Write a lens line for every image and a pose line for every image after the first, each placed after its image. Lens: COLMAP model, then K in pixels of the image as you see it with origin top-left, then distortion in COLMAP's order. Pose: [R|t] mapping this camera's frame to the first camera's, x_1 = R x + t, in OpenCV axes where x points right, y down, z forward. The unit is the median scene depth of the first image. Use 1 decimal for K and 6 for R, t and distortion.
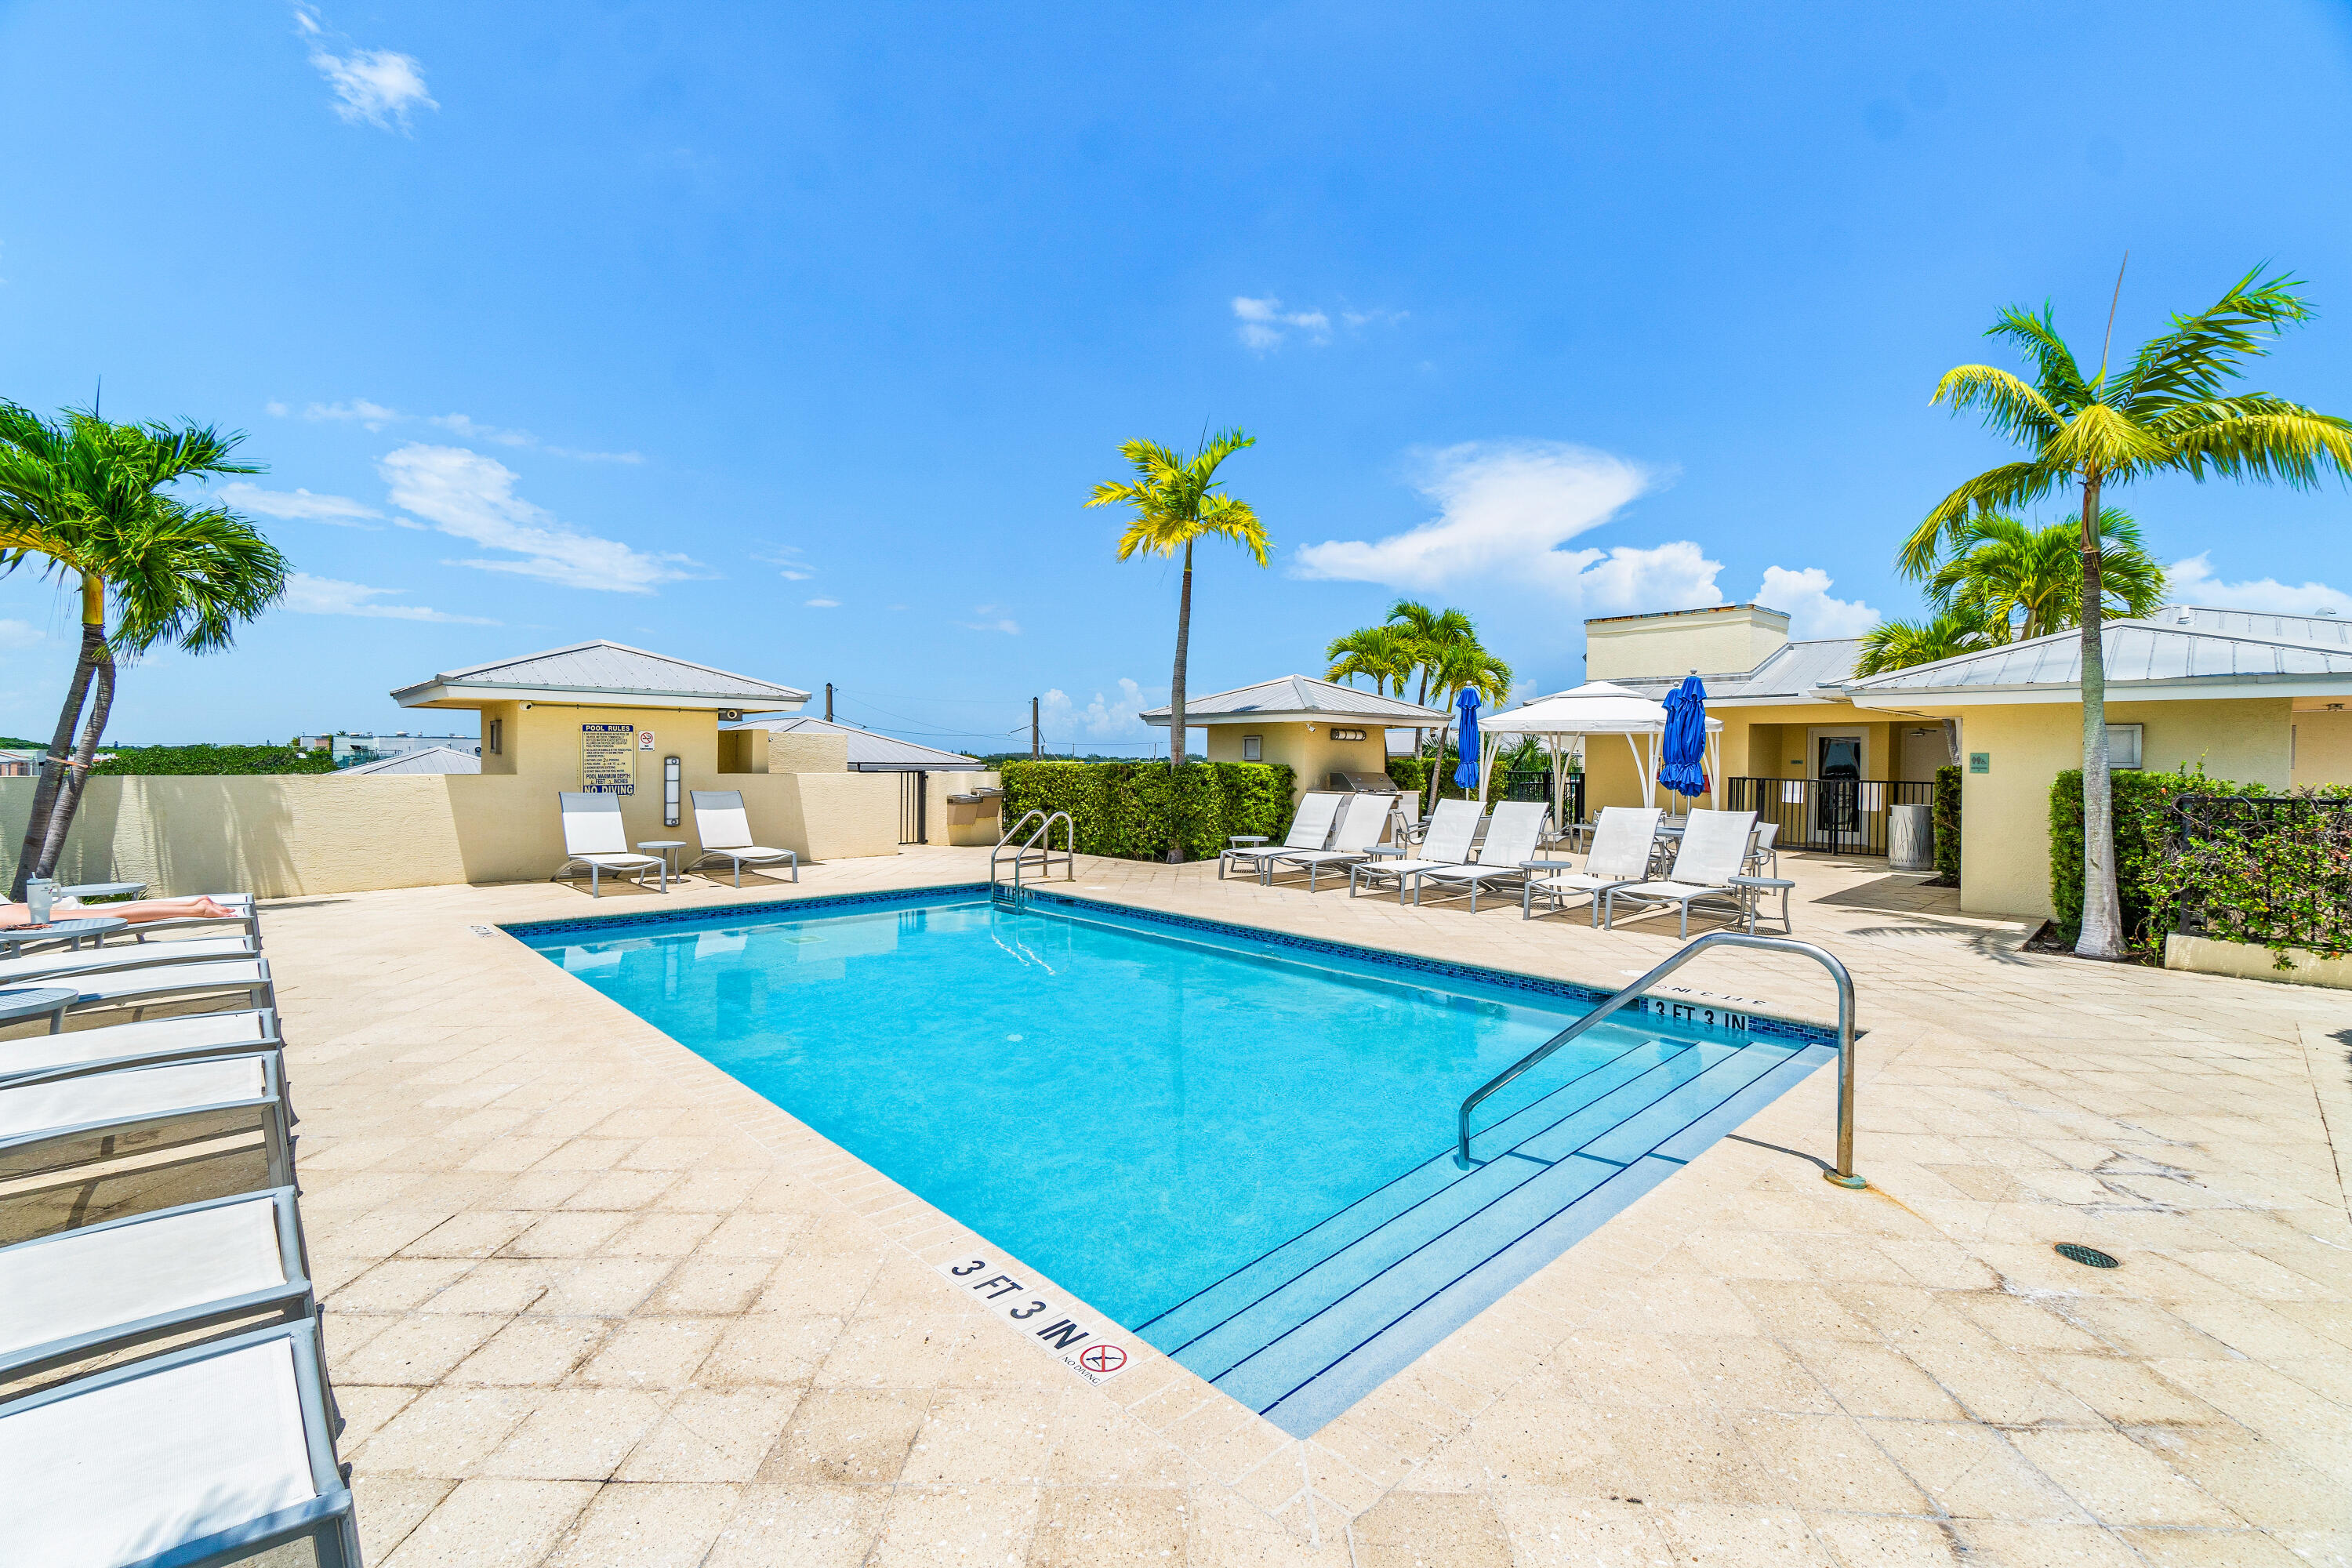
lens RADIAL K [[1021.6, 0, 1176.0], [0, 1021.6, 784.0], [0, 0, 1]] dist [0.000015, 0.000042]
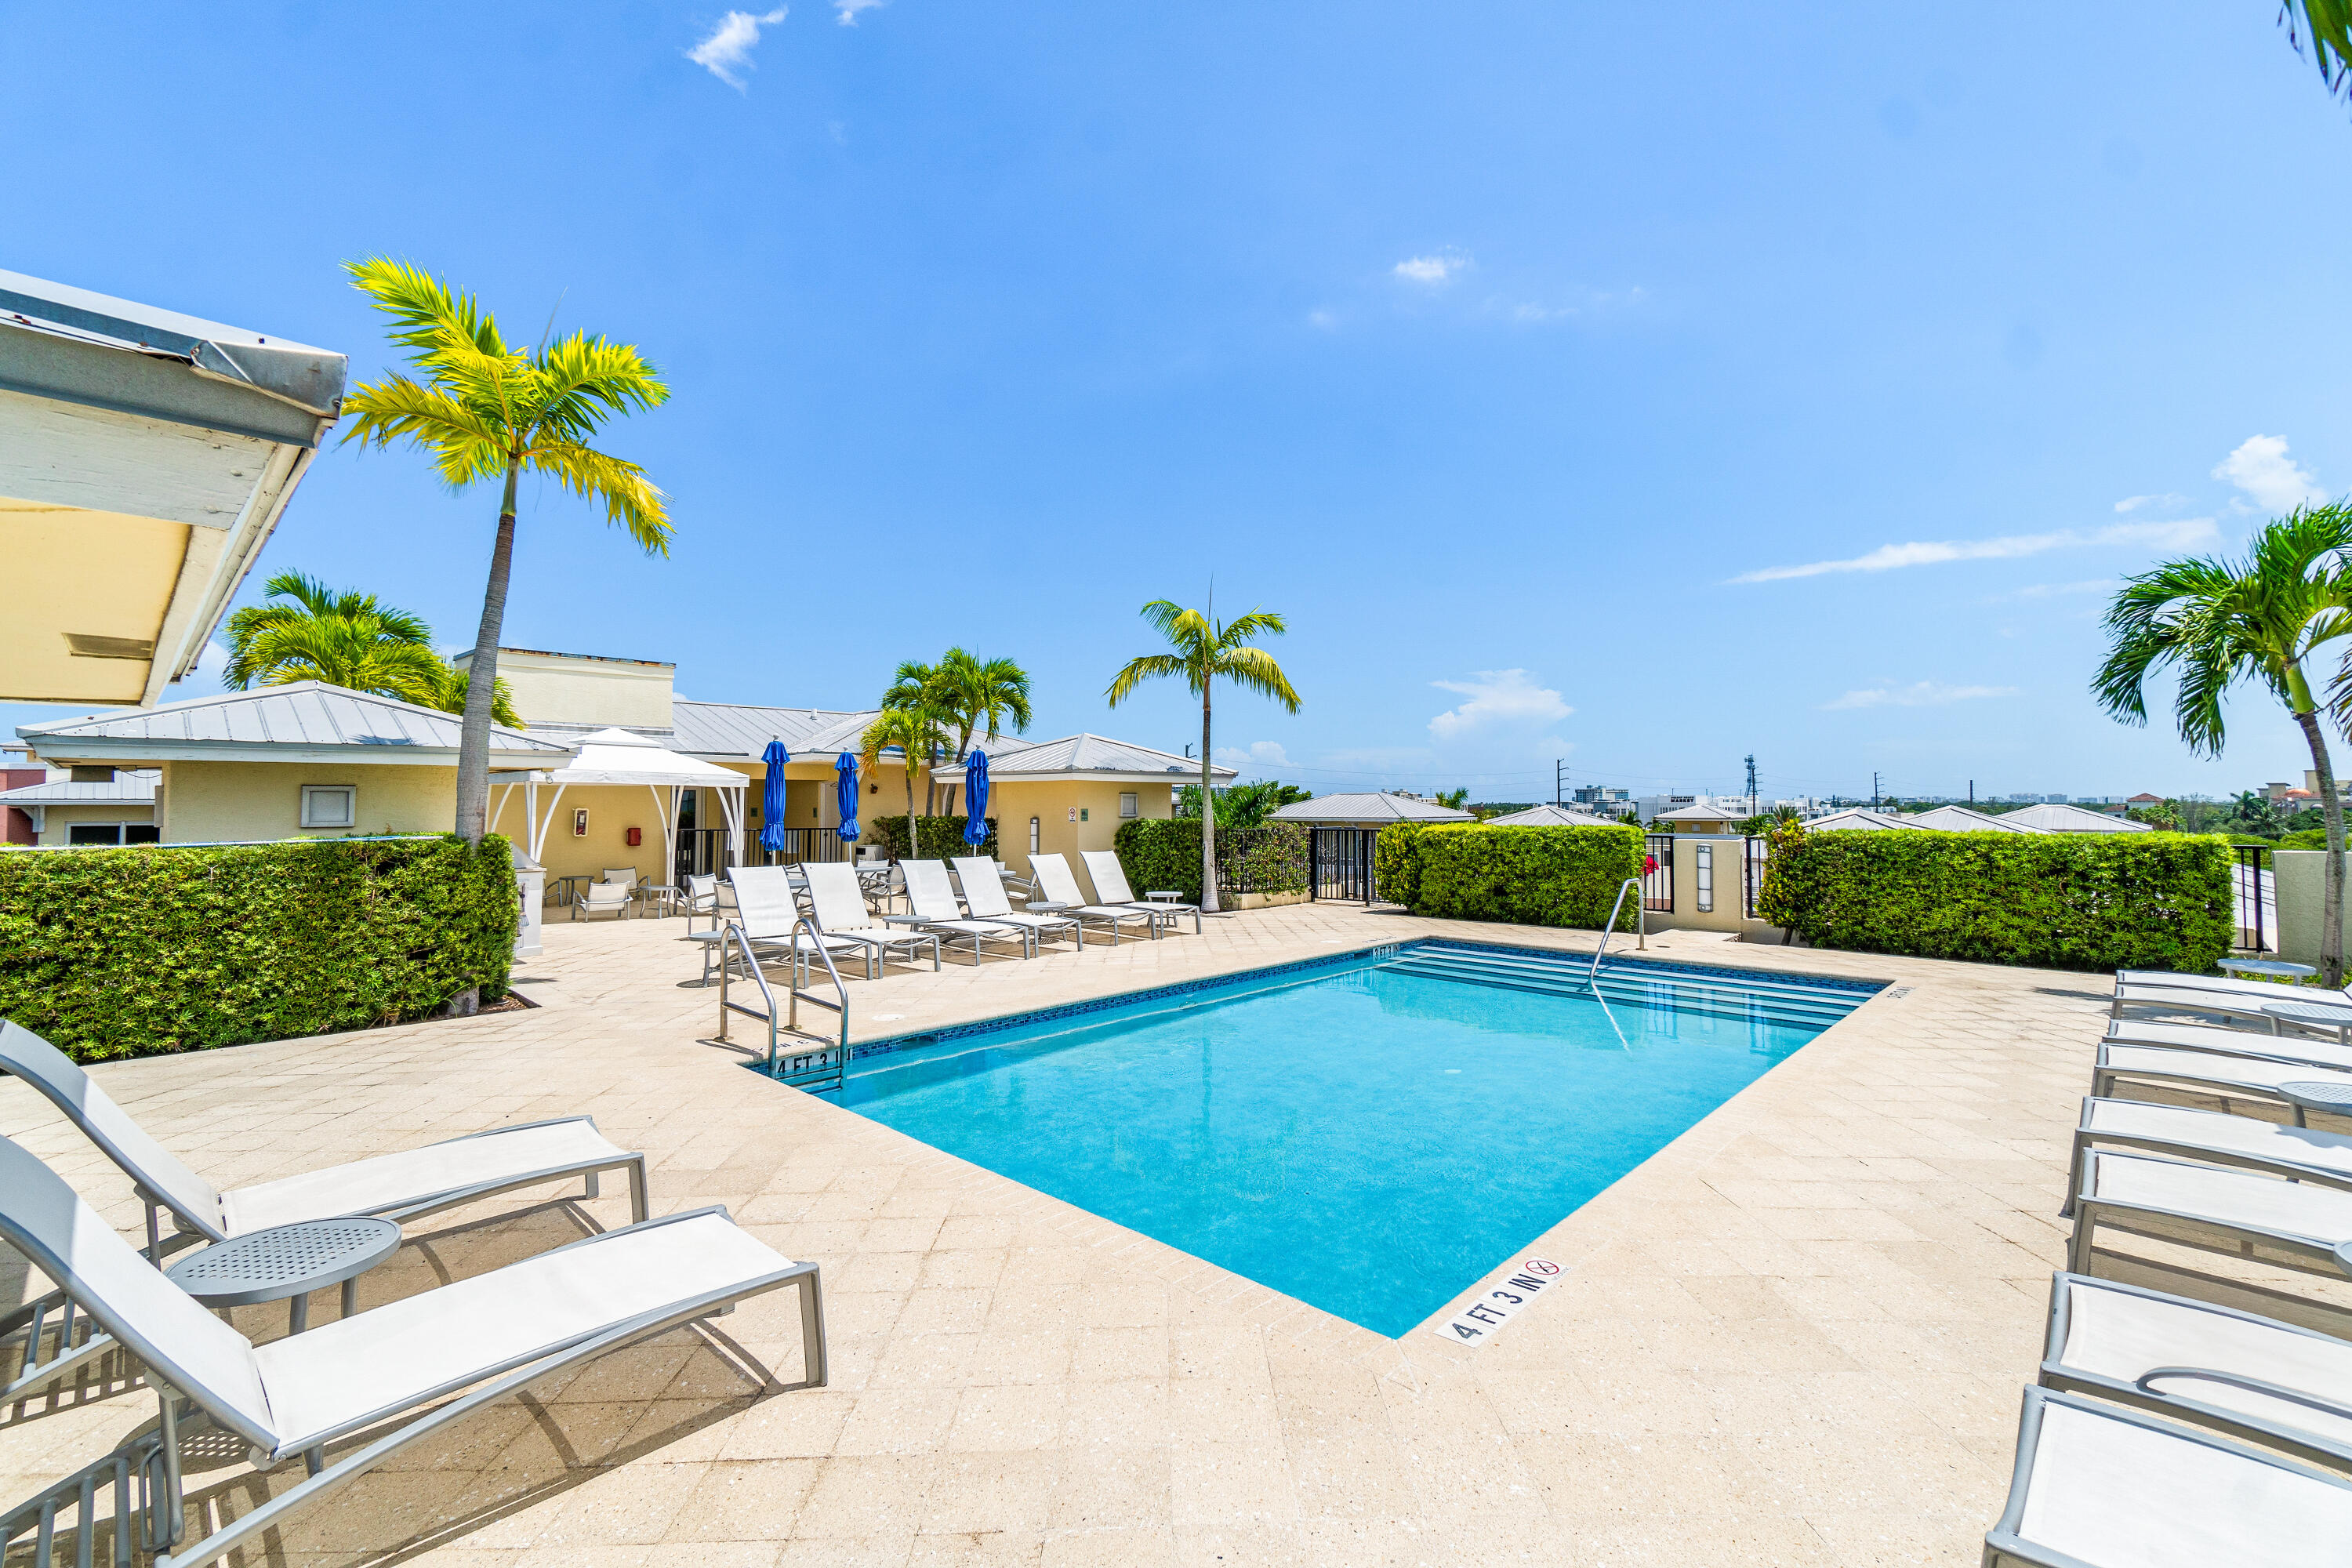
lens RADIAL K [[1021.6, 0, 1176.0], [0, 1021.6, 784.0], [0, 0, 1]] dist [0.000015, 0.000042]
pose [[-0.059468, 0.009334, 0.998187, -1.246391], [0.021831, 0.999729, -0.008047, -0.075999], [-0.997991, 0.021313, -0.059656, 1.325971]]
